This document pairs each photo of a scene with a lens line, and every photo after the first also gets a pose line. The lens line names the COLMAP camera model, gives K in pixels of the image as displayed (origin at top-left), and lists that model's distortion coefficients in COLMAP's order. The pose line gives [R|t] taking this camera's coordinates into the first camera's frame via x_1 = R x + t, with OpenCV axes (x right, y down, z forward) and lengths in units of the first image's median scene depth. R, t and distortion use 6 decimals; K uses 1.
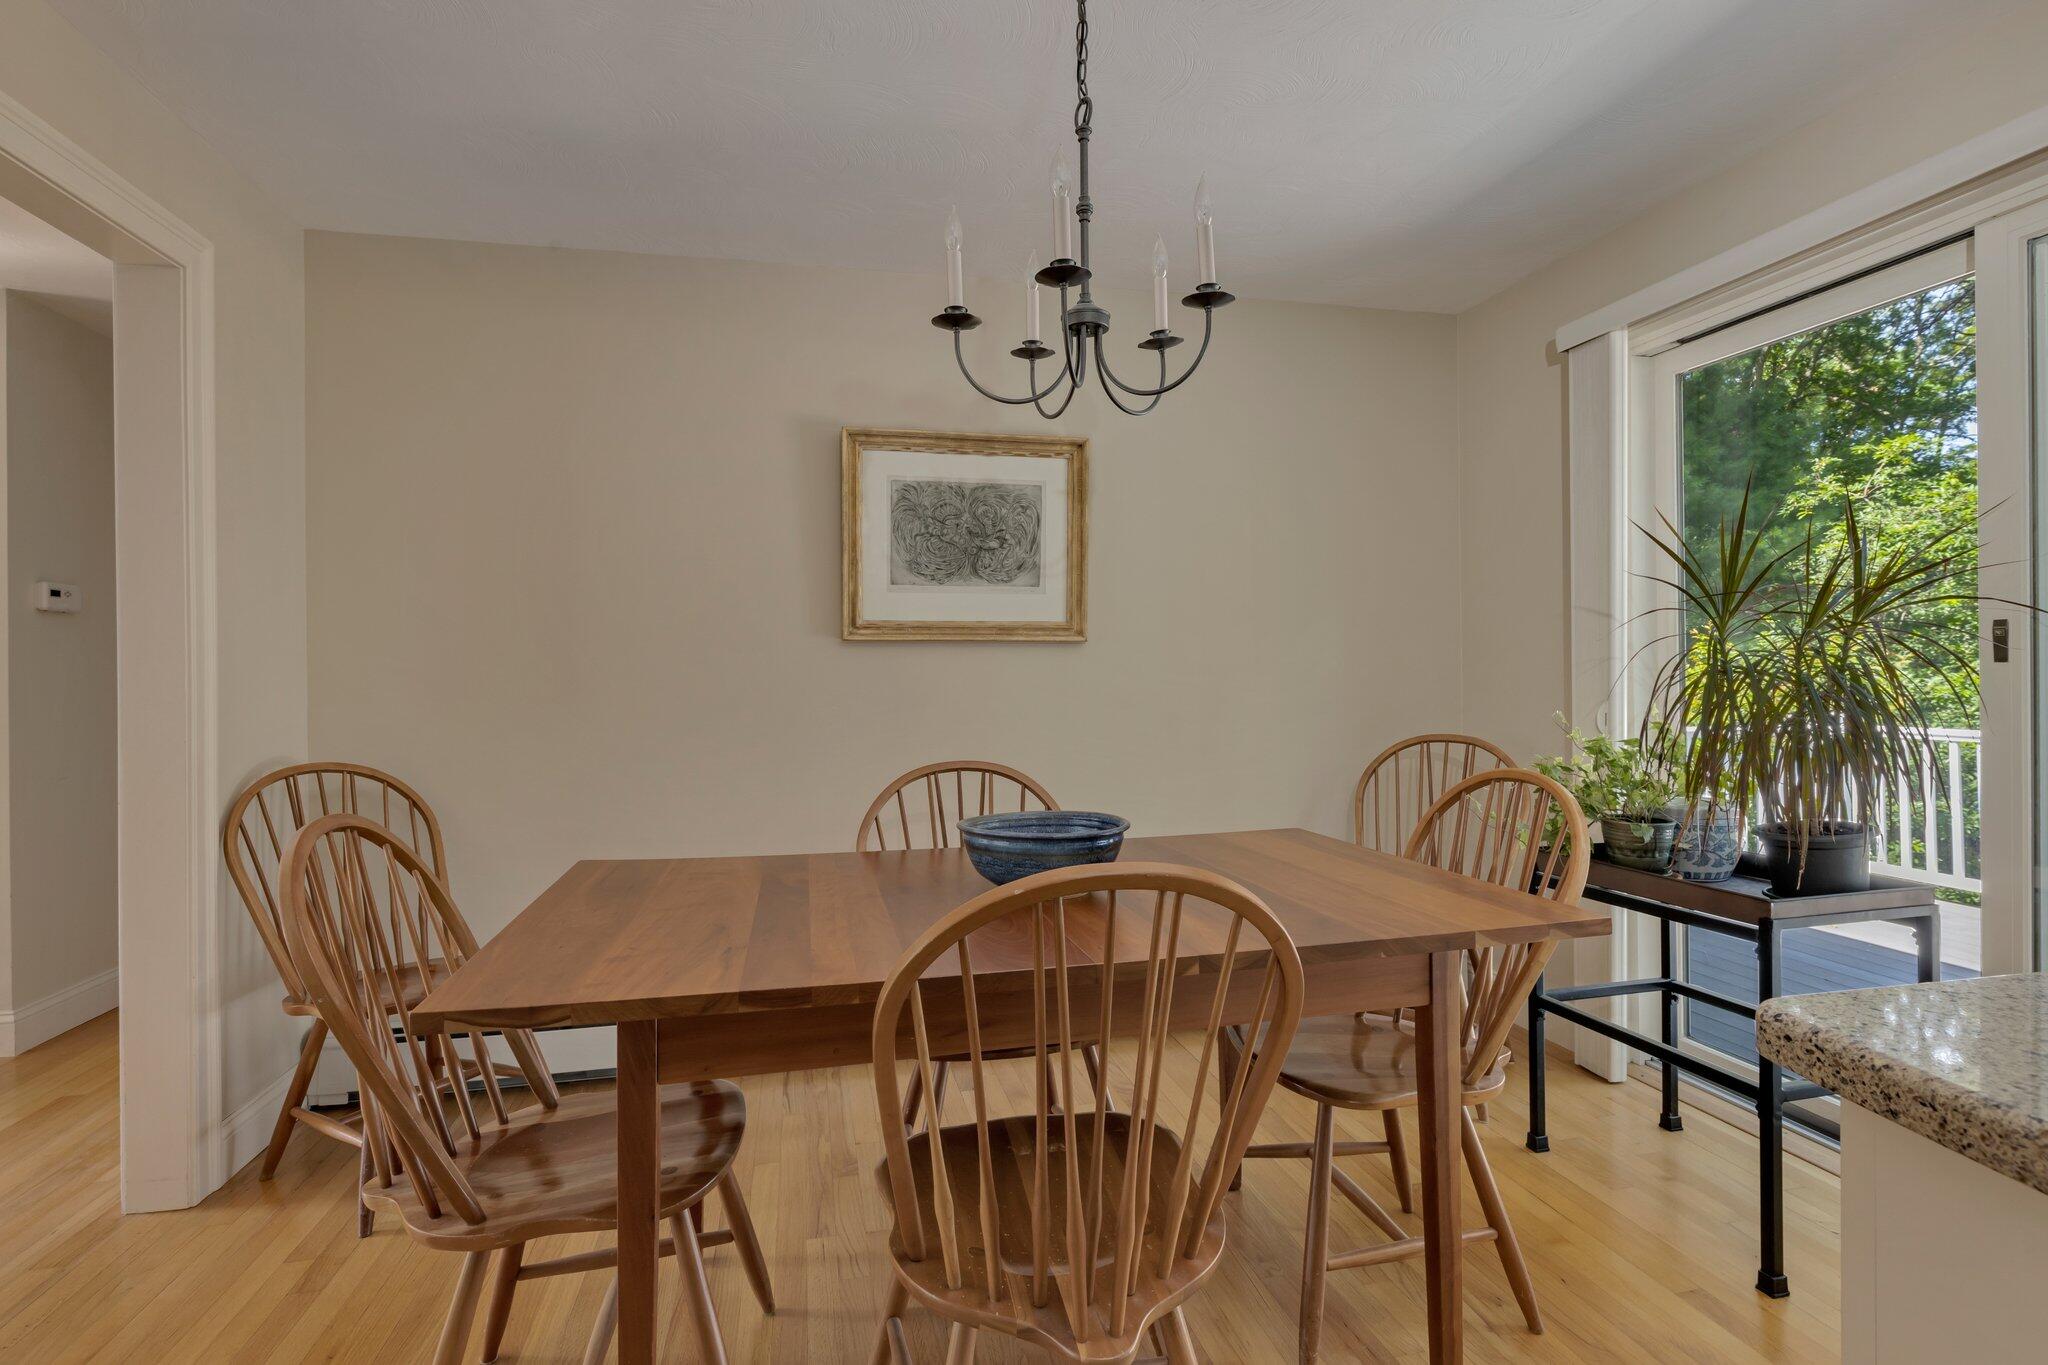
lens RADIAL K [[1031.8, 0, 1024.3], [0, 1031.8, 667.8], [0, 0, 1]] dist [0.000756, 0.000782]
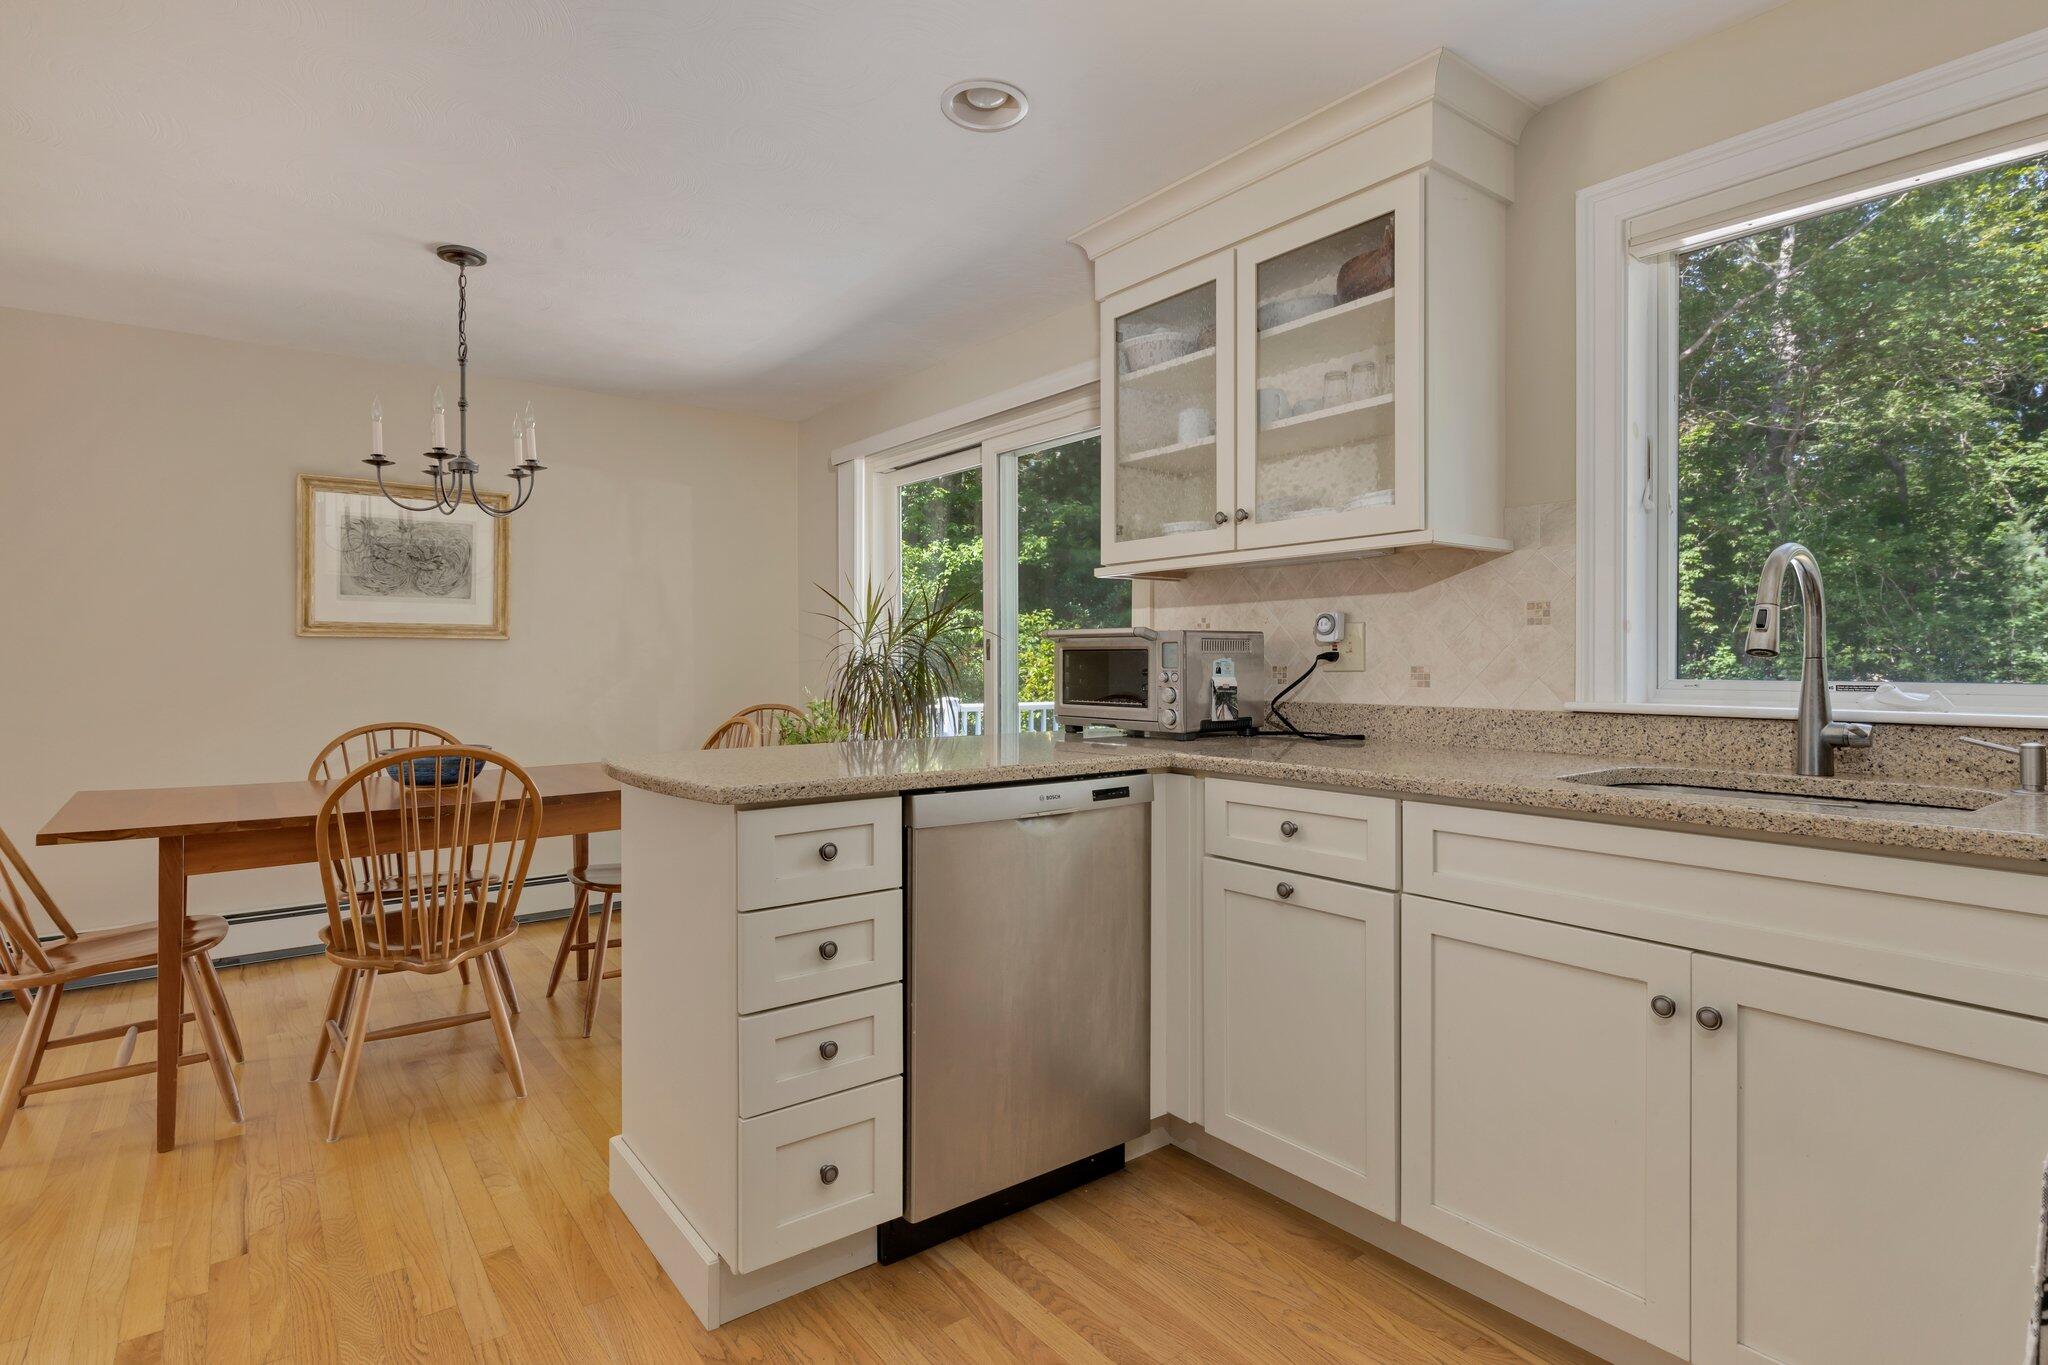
lens RADIAL K [[1031.8, 0, 1024.3], [0, 1031.8, 667.8], [0, 0, 1]] dist [0.000756, 0.000782]
pose [[0.905031, 0.004732, 0.425319, 0.103370], [-0.009176, 0.999923, 0.008400, -0.005931], [-0.425246, -0.011505, 0.905005, -0.581548]]
